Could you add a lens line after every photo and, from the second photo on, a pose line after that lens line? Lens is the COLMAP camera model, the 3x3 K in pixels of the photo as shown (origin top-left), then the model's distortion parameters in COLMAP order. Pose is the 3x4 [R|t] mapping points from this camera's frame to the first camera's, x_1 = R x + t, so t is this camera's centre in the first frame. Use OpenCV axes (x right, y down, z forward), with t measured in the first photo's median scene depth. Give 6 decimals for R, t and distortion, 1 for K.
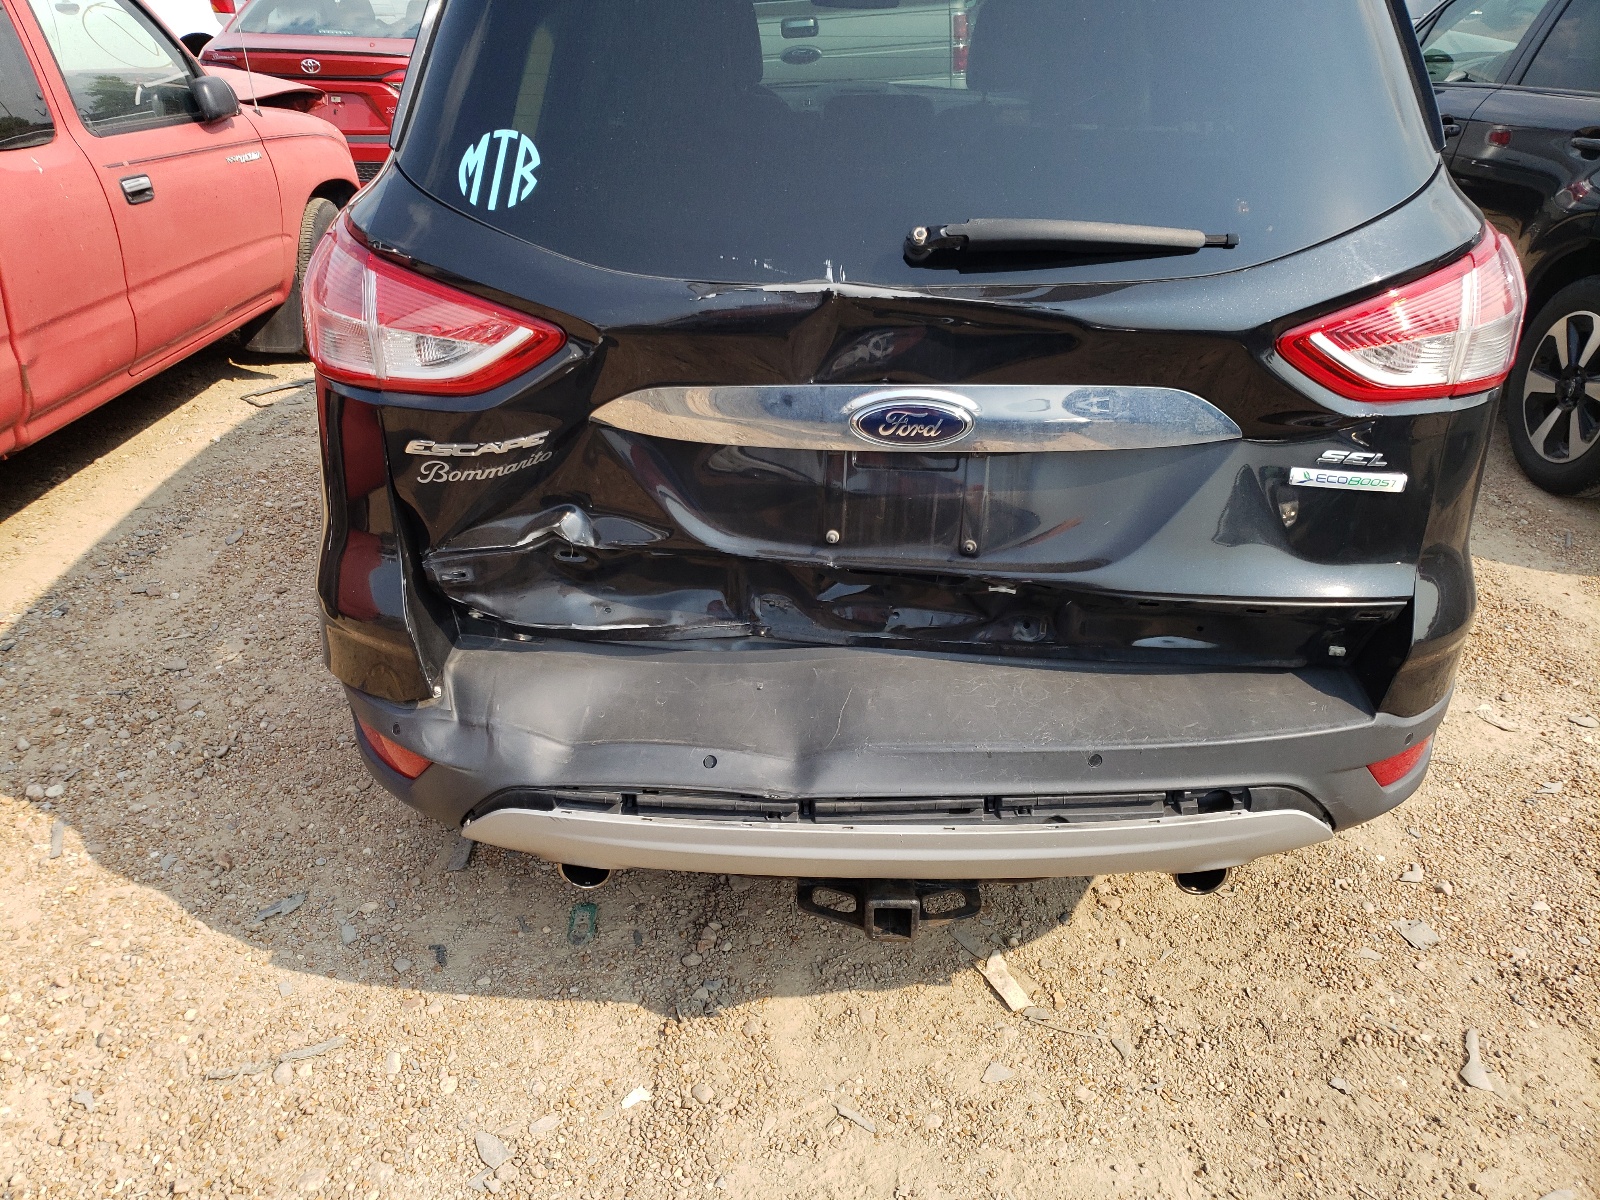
lens RADIAL K [[1208.7, 0, 790.1], [0, 1208.7, 602.3], [0, 0, 1]] dist [0.010462, 0.007488]
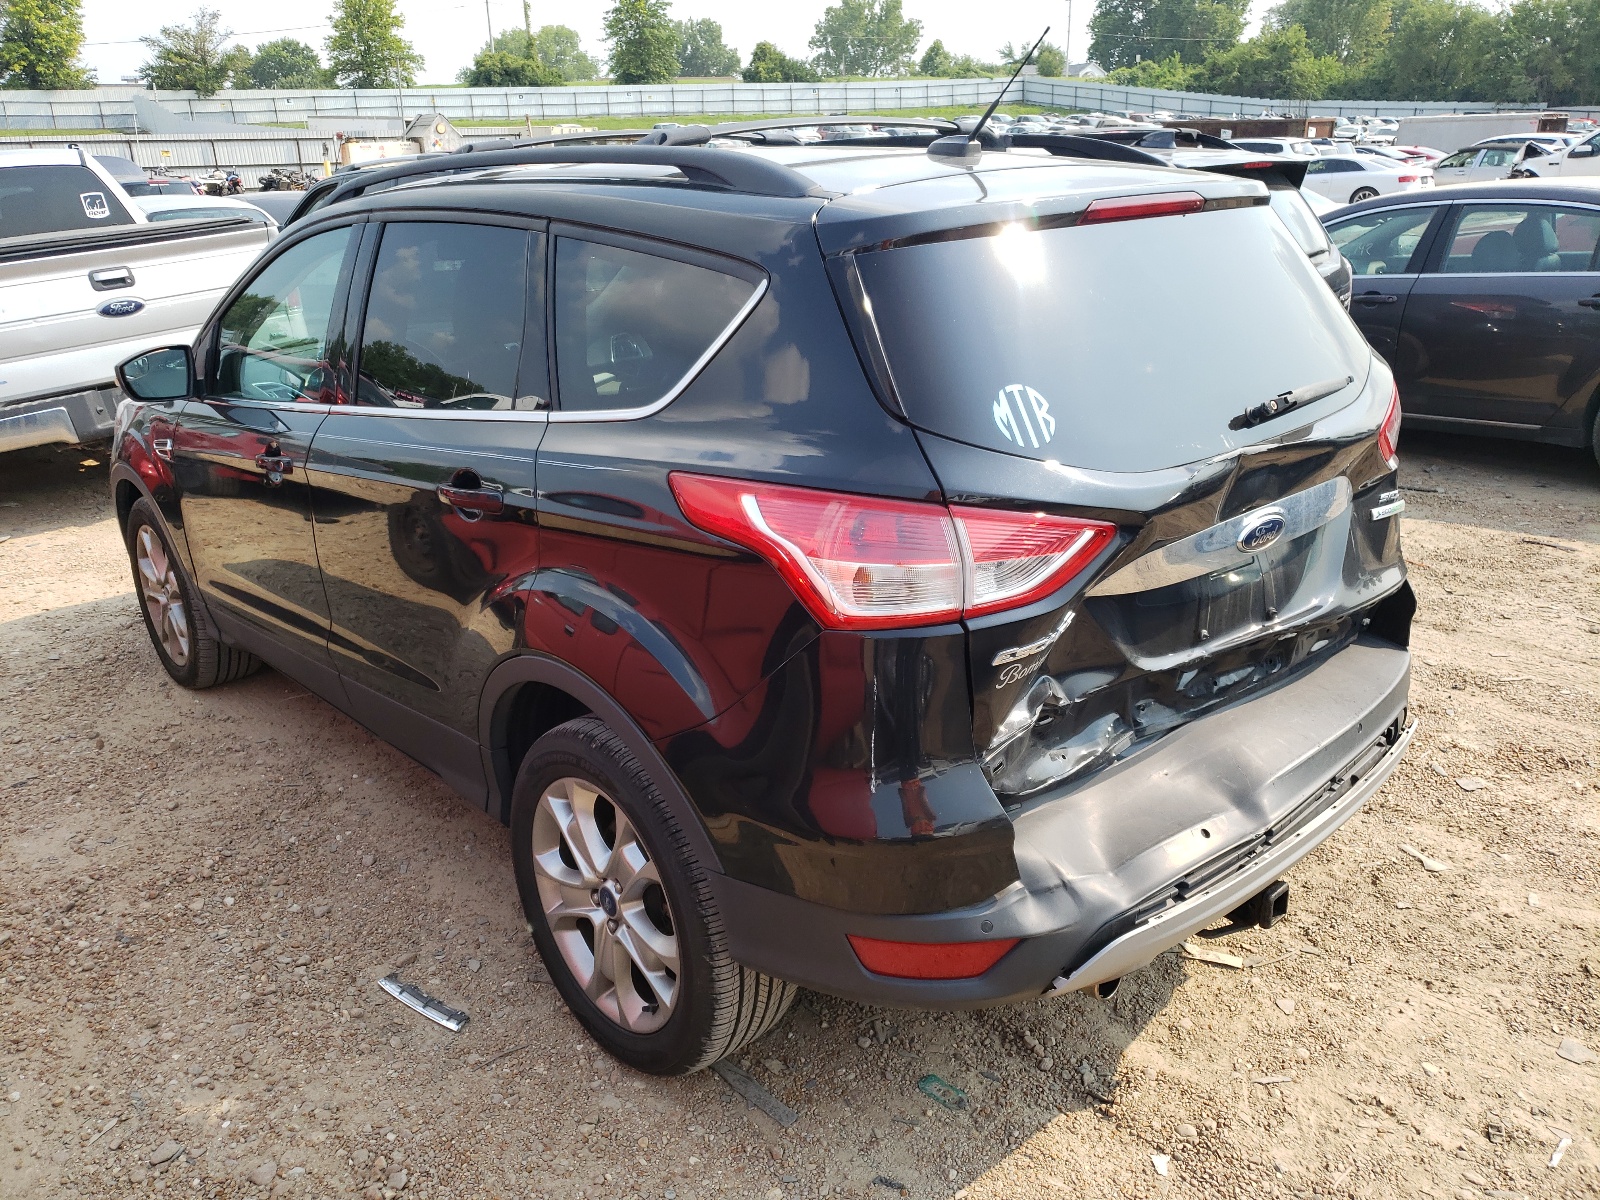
lens RADIAL K [[1208.7, 0, 790.1], [0, 1208.7, 602.3], [0, 0, 1]] dist [0.010462, 0.007488]
pose [[0.742793, -0.260852, 0.616616, -1.041025], [0.348078, 0.937187, -0.022839, -0.202033], [-0.571927, 0.231595, 0.786933, 0.188679]]
